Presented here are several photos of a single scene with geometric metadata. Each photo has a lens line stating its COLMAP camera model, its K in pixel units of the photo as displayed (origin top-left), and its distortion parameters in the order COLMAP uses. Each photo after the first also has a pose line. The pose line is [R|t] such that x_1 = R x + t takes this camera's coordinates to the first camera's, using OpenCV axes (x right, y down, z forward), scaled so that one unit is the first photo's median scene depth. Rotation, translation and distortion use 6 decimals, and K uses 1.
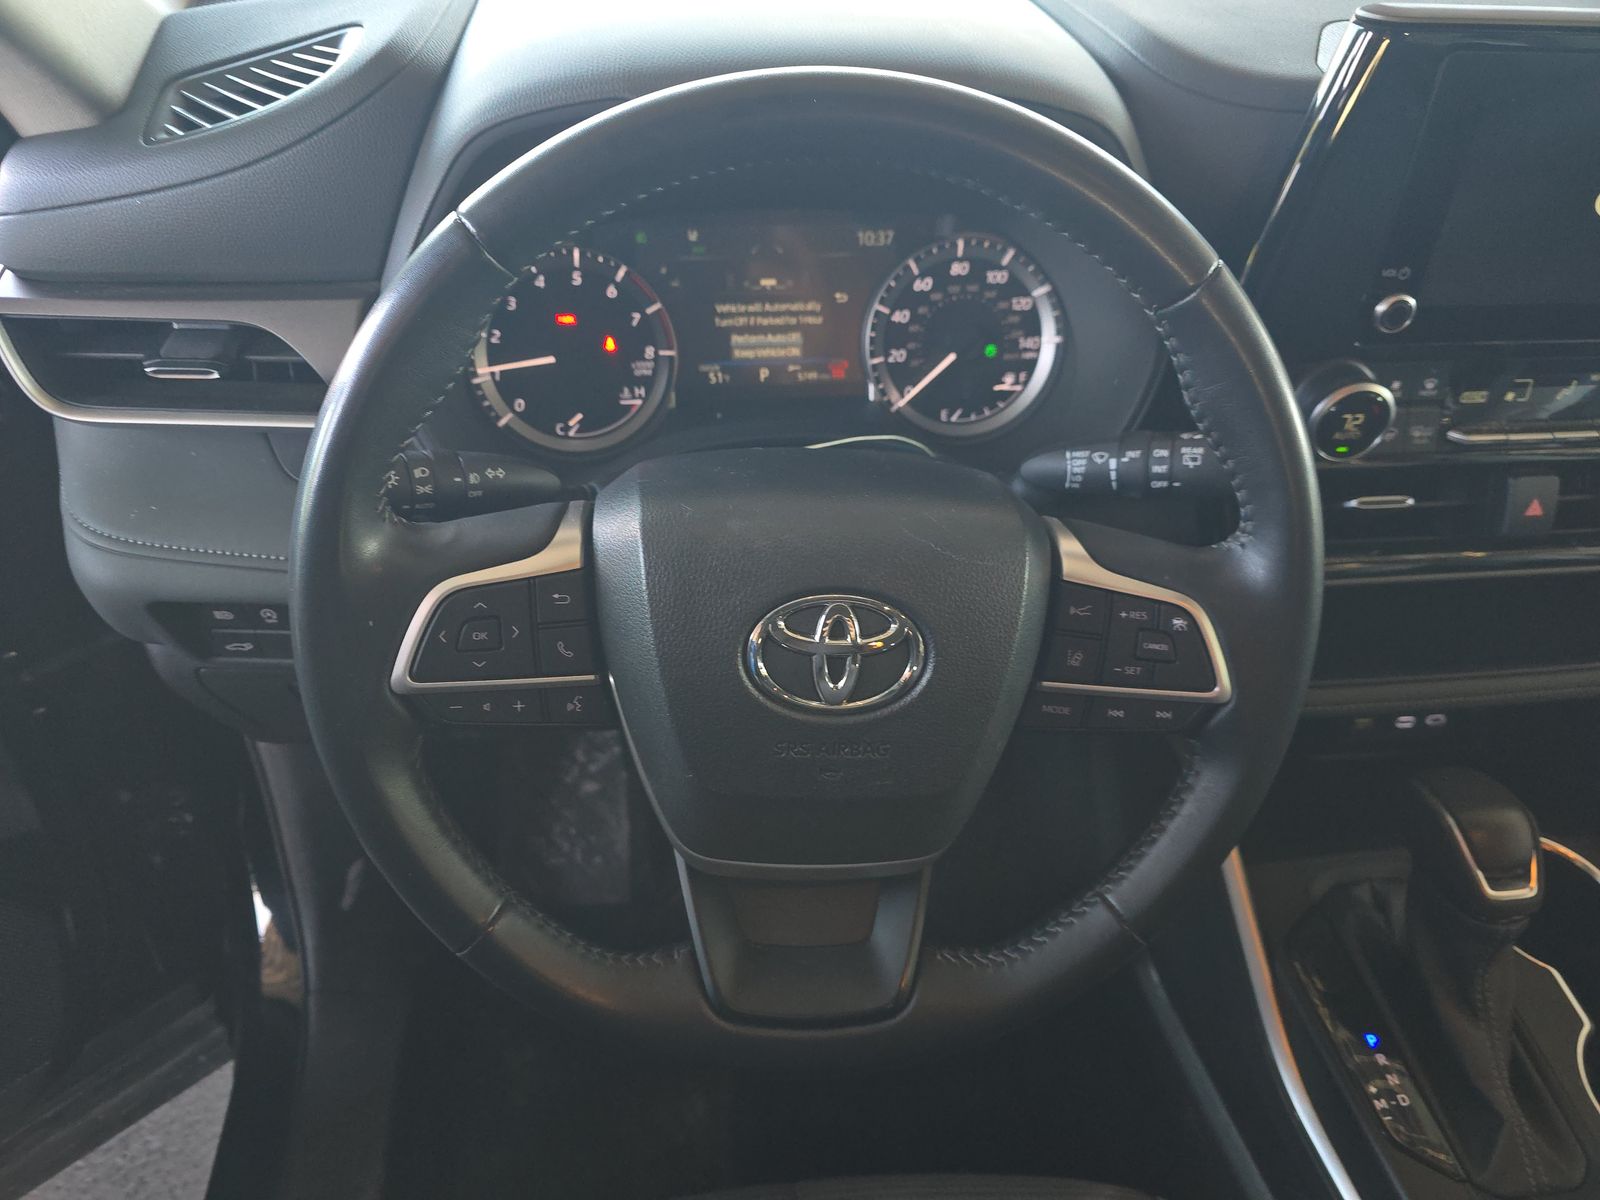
lens RADIAL K [[1080.3, 0, 805.2], [0, 1080.3, 609.3], [0, 0, 1]] dist [0.029446, -0.026352]
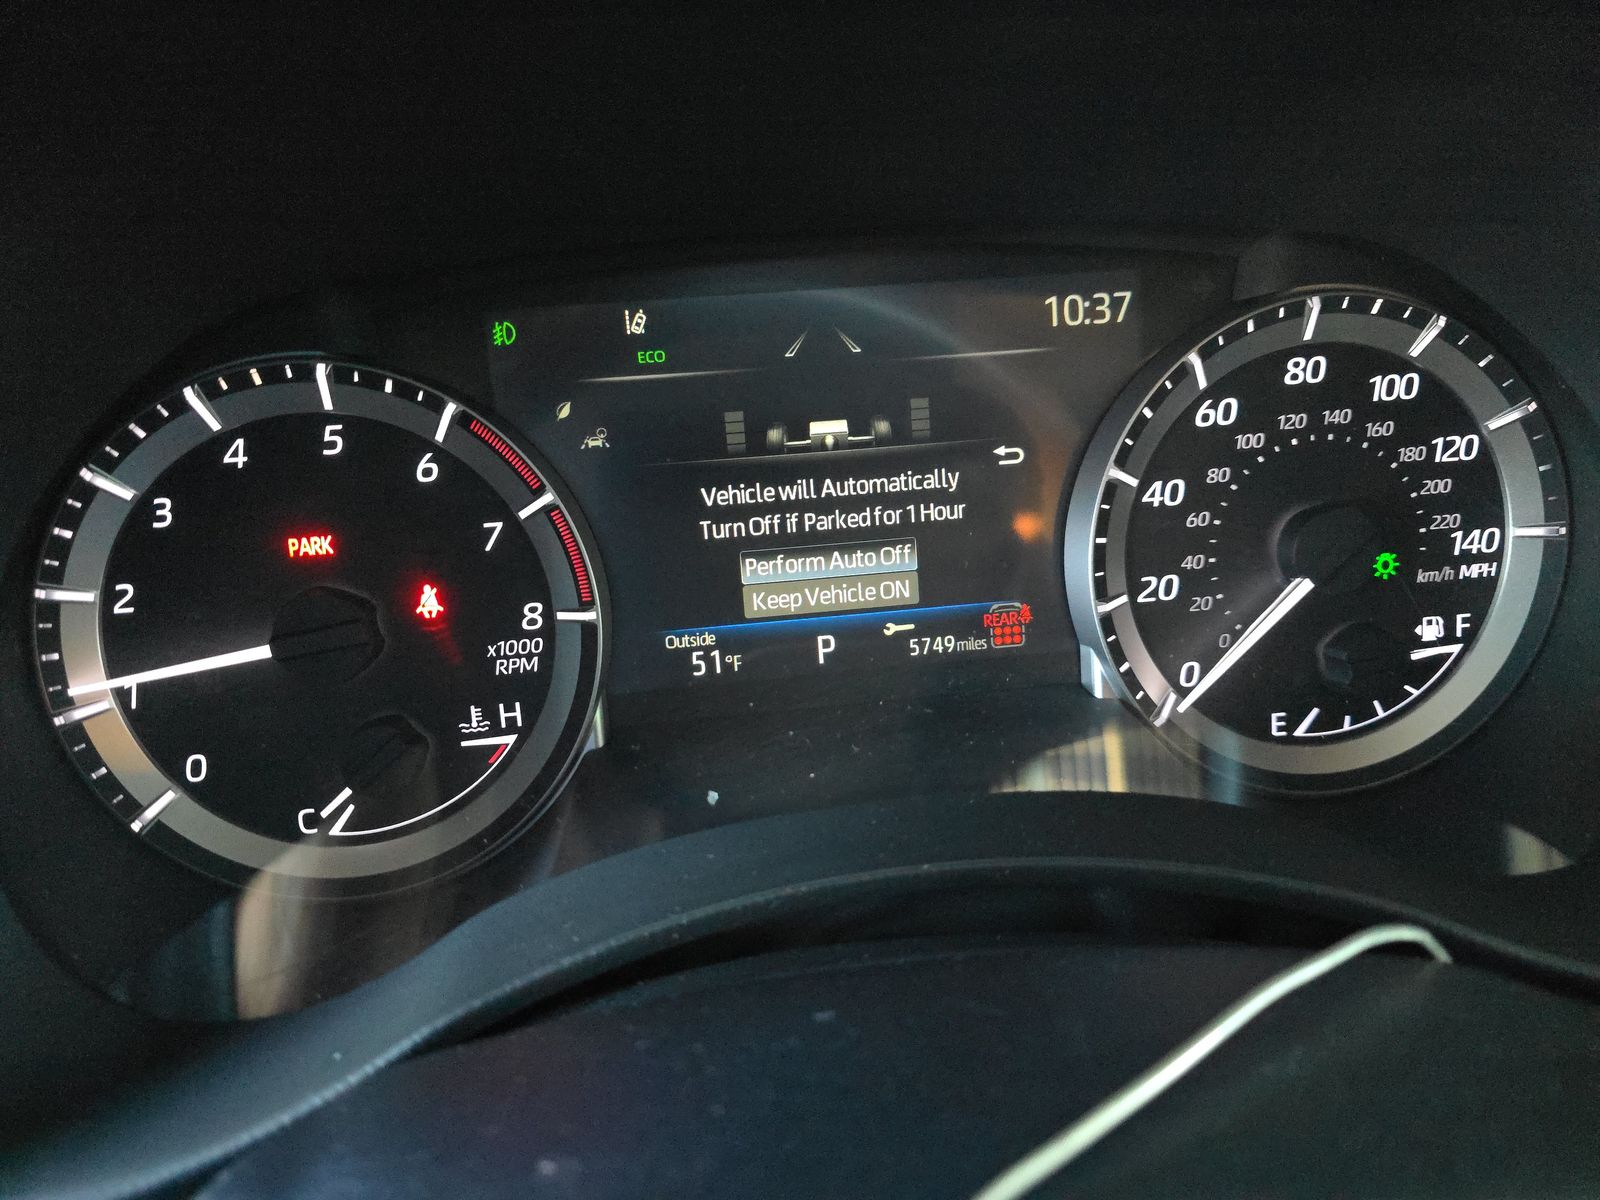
lens RADIAL K [[1080.3, 0, 794.6], [0, 1080.3, 586.0], [0, 0, 1]] dist [0.029446, -0.026352]
pose [[0.998555, -0.047989, -0.024198, -0.039457], [0.042885, 0.982836, -0.179427, -0.171741], [0.032393, 0.178130, 0.983474, 0.610812]]
